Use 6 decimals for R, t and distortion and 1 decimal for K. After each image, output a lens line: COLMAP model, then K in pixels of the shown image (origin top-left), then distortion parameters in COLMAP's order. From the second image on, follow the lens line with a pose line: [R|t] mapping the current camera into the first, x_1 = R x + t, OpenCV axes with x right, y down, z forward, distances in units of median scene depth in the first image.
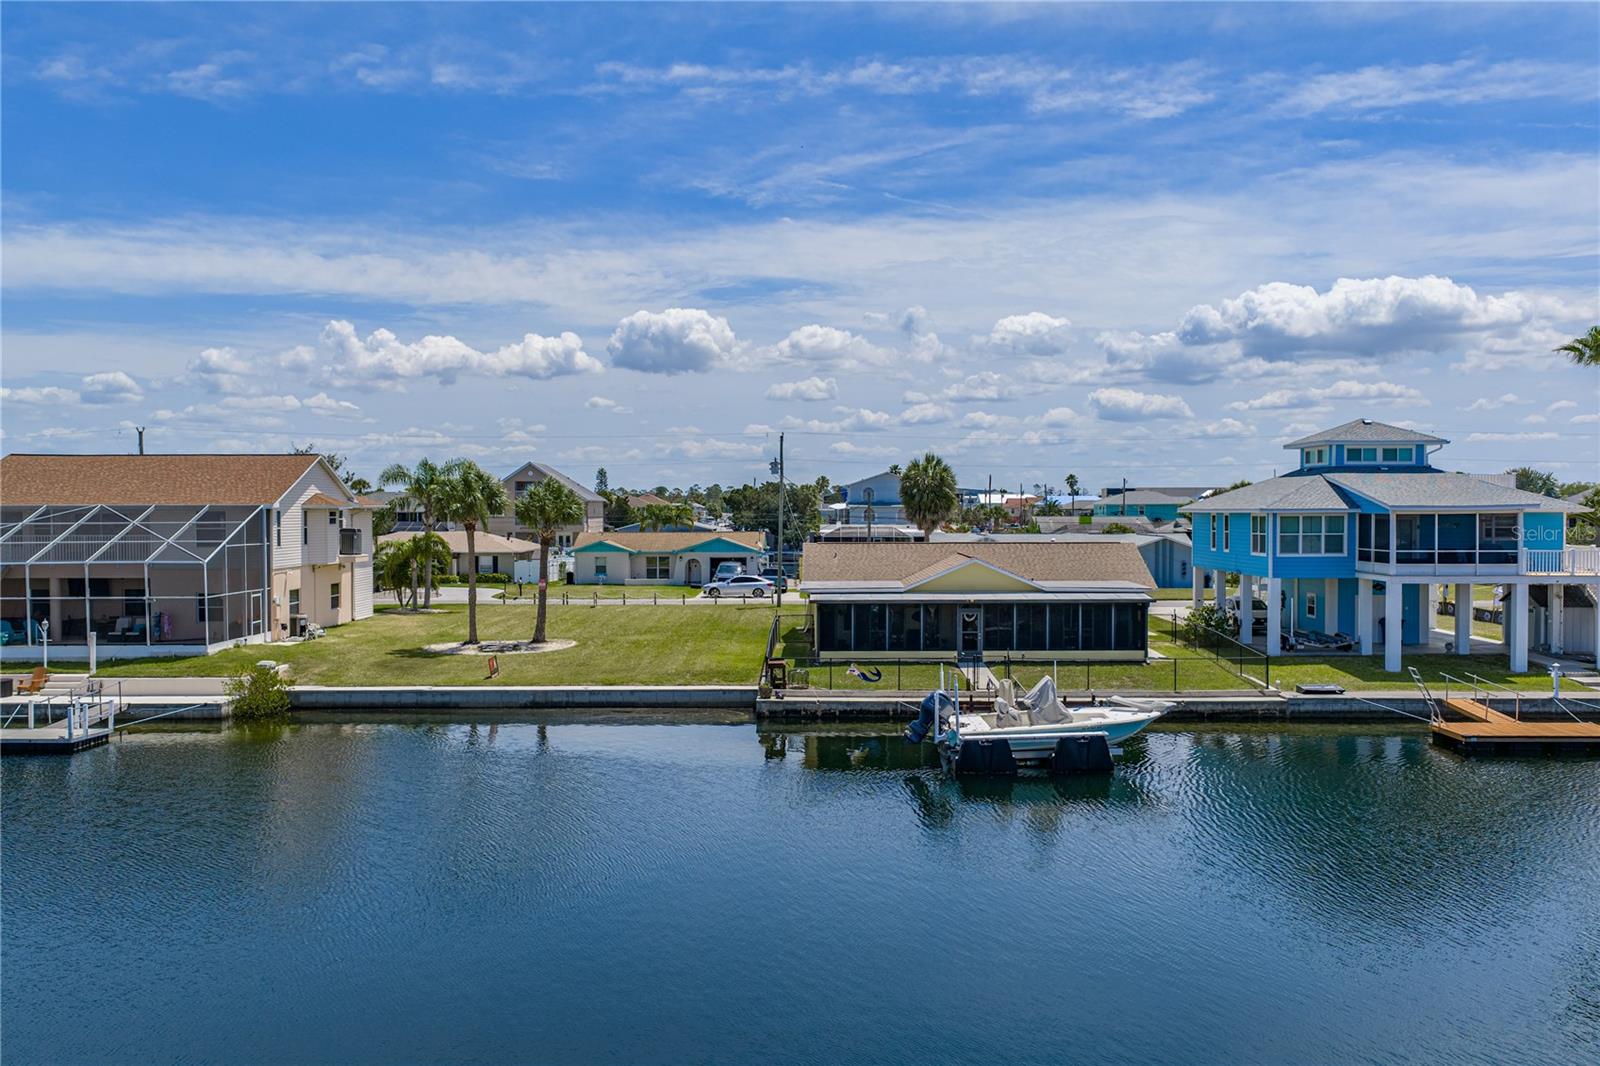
lens RADIAL K [[1369.4, 0, 807.3], [0, 1369.4, 554.9], [0, 0, 1]] dist [0.030078, -0.001911]
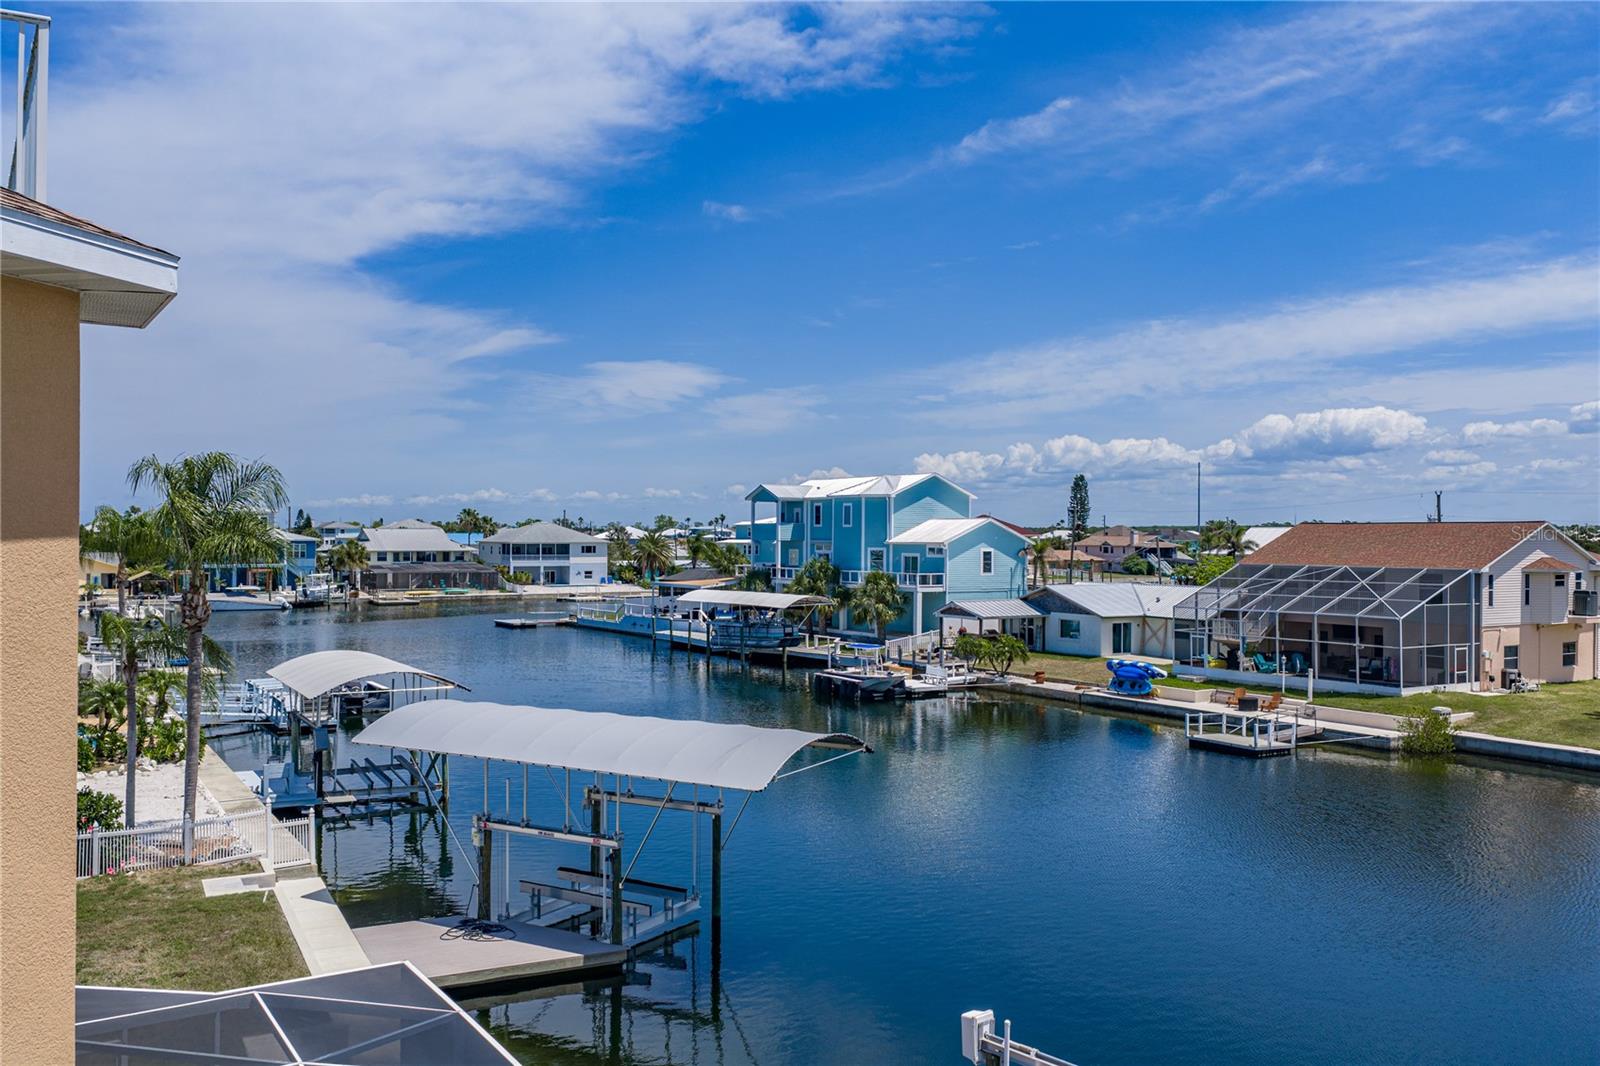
lens RADIAL K [[1369.4, 0, 807.3], [0, 1369.4, 554.9], [0, 0, 1]] dist [0.030078, -0.001911]
pose [[0.535429, 0.020920, -0.844321, 0.260864], [-0.035953, 0.999352, 0.001961, -0.029896], [0.843814, 0.029306, 0.535834, -0.069489]]
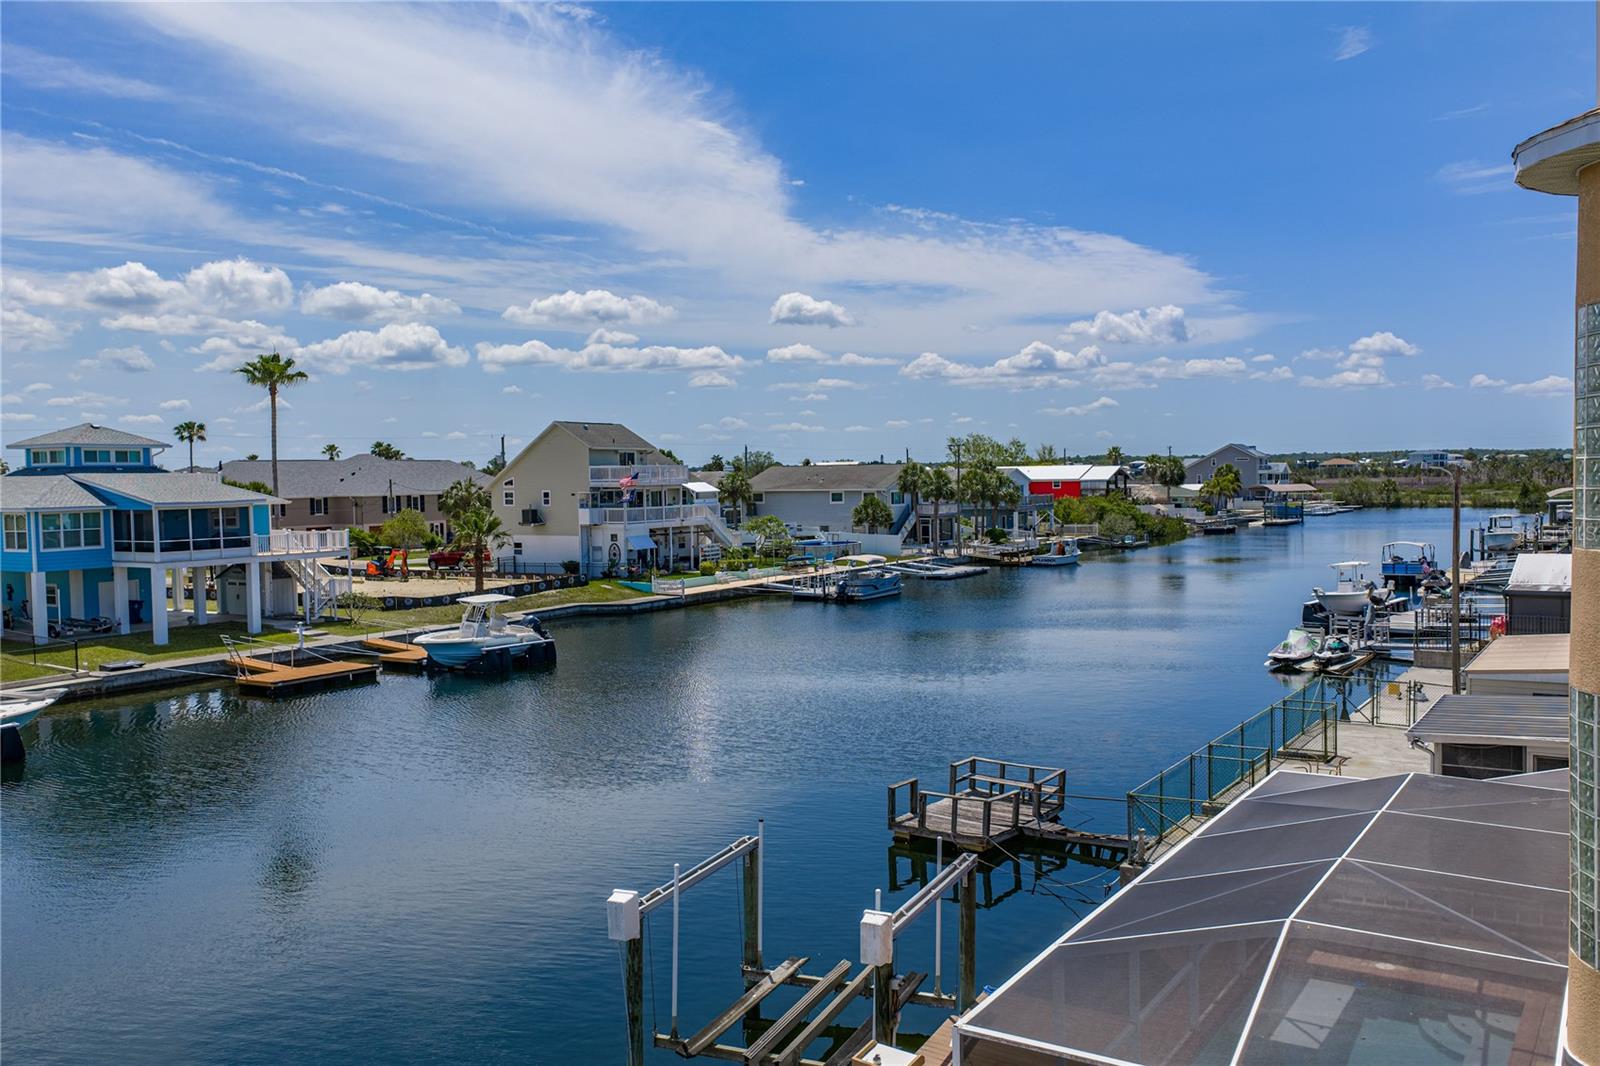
lens RADIAL K [[1369.4, 0, 807.3], [0, 1369.4, 554.9], [0, 0, 1]] dist [0.030078, -0.001911]
pose [[0.519915, -0.058784, 0.852193, -0.281286], [0.045197, 0.998125, 0.041275, -0.014721], [-0.853021, 0.017057, 0.521597, -0.078569]]
